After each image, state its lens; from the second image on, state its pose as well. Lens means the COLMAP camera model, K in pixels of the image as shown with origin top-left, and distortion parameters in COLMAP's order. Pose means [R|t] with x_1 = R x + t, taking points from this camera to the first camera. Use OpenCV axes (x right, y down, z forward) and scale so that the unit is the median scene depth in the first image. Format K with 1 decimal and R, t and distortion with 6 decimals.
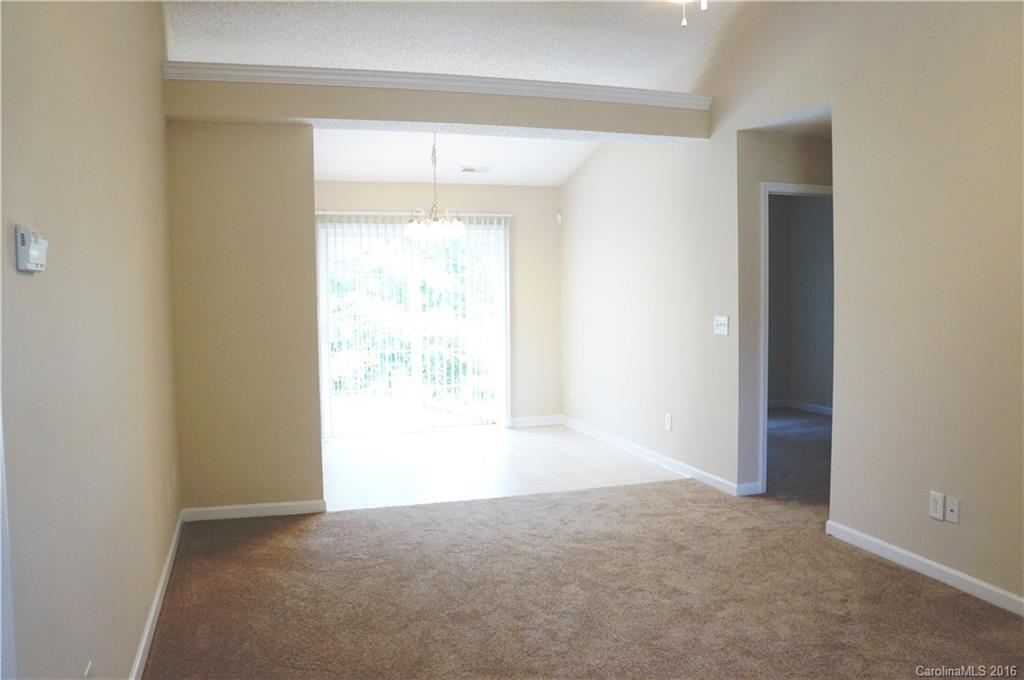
lens RADIAL K [[811.1, 0, 512.0], [0, 811.1, 340.0], [0, 0, 1]] dist [-0.184329, 0.128867]
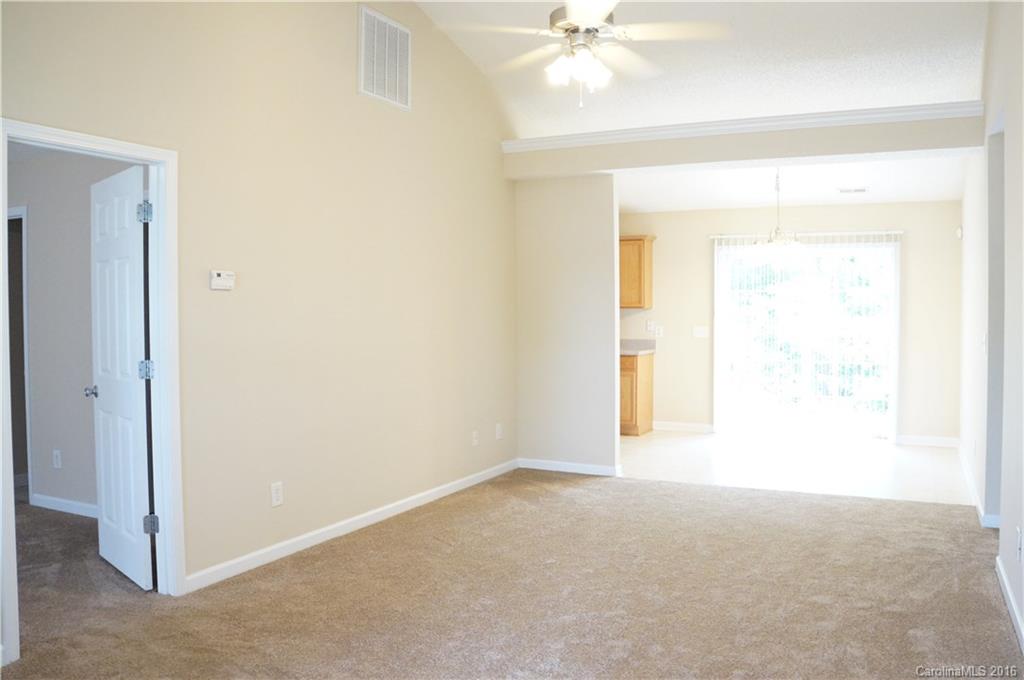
lens RADIAL K [[810.7, 0, 512.0], [0, 810.7, 340.0], [0, 0, 1]] dist [-0.184899, 0.122681]
pose [[0.710632, 0.036188, -0.702633, 0.625670], [-0.051646, 0.998665, -0.000799, 0.009263], [0.701666, 0.036857, 0.711552, -0.039297]]
